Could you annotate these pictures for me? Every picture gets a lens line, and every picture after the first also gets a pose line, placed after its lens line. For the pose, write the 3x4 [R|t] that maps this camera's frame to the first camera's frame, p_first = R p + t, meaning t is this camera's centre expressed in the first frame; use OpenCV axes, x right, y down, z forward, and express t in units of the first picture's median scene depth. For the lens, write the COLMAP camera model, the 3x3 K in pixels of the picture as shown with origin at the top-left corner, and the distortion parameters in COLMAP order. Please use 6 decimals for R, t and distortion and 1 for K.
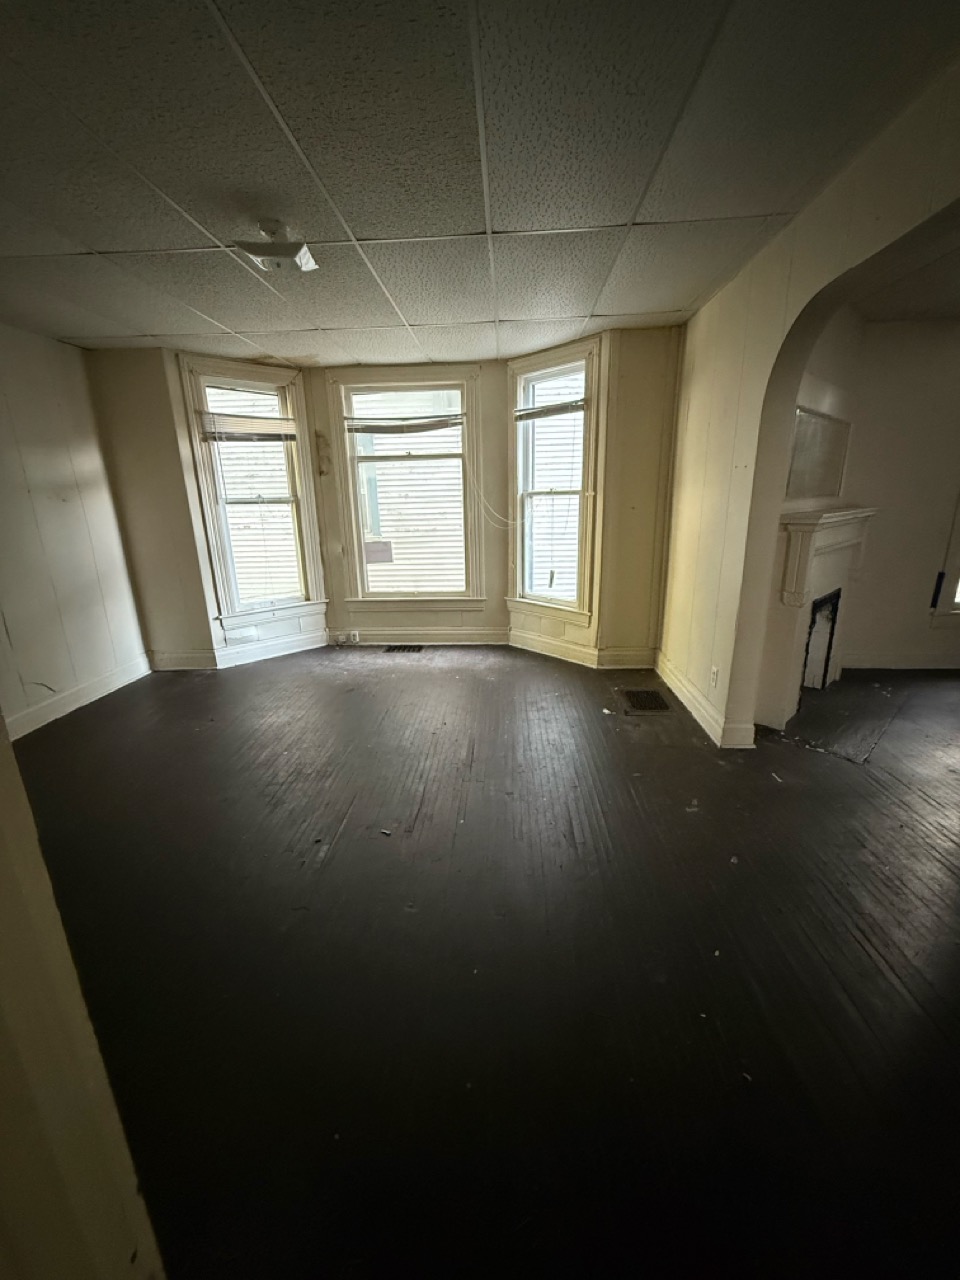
lens RADIAL K [[508.6, 0, 483.8], [0, 508.6, 637.4], [0, 0, 1]] dist [0.002020, 0.000096]
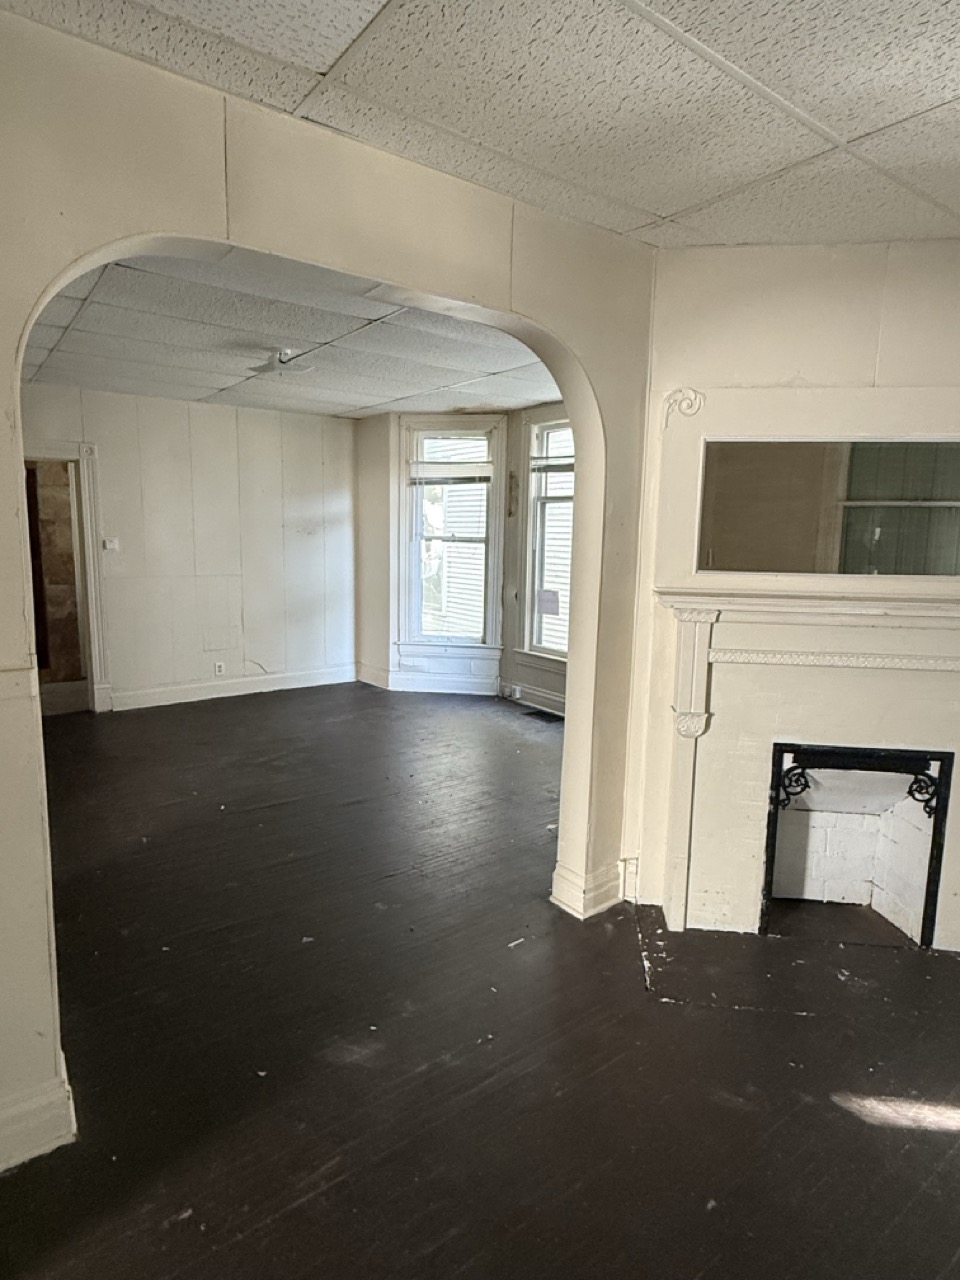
lens RADIAL K [[723.2, 0, 475.3], [0, 723.2, 635.8], [0, 0, 1]] dist [-0.000626, 0.000699]
pose [[0.633304, 0.143262, -0.760528, 0.717652], [-0.239285, 0.970811, -0.016384, -0.065466], [0.735982, 0.192359, 0.649099, 0.120373]]
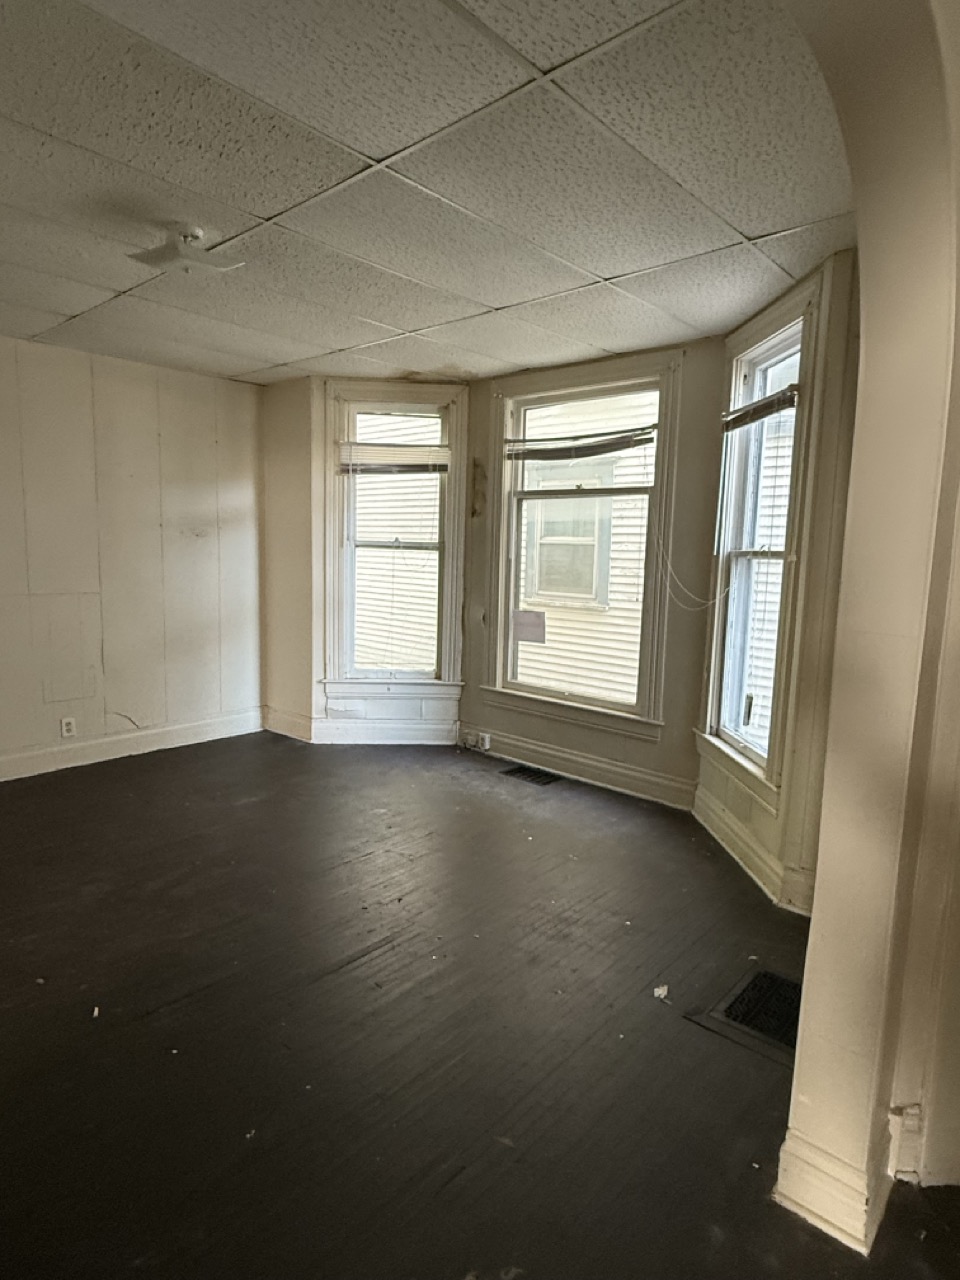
lens RADIAL K [[723.2, 0, 481.6], [0, 723.2, 635.7], [0, 0, 1]] dist [-0.000626, 0.000699]
pose [[0.774008, 0.119831, -0.621733, 0.374354], [-0.211850, 0.974347, -0.075944, -0.072951], [0.596683, 0.190495, 0.779539, 0.224551]]
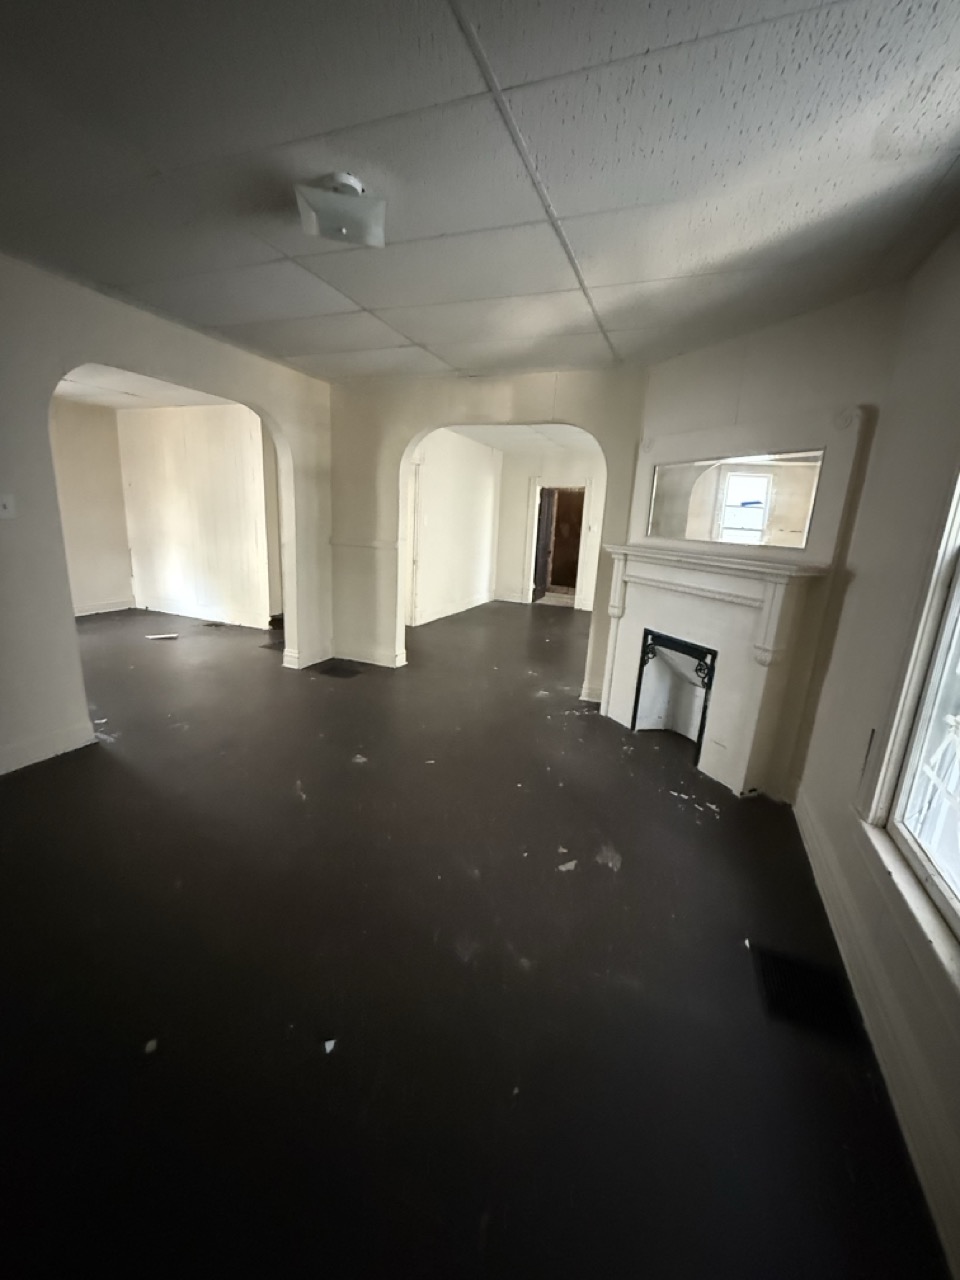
lens RADIAL K [[508.6, 0, 478.2], [0, 508.6, 639.8], [0, 0, 1]] dist [0.002020, 0.000096]
pose [[-0.334055, 0.226639, -0.914900, 1.333777], [-0.297803, 0.895560, 0.330584, -0.241859], [0.894271, 0.382893, -0.231673, 0.758701]]
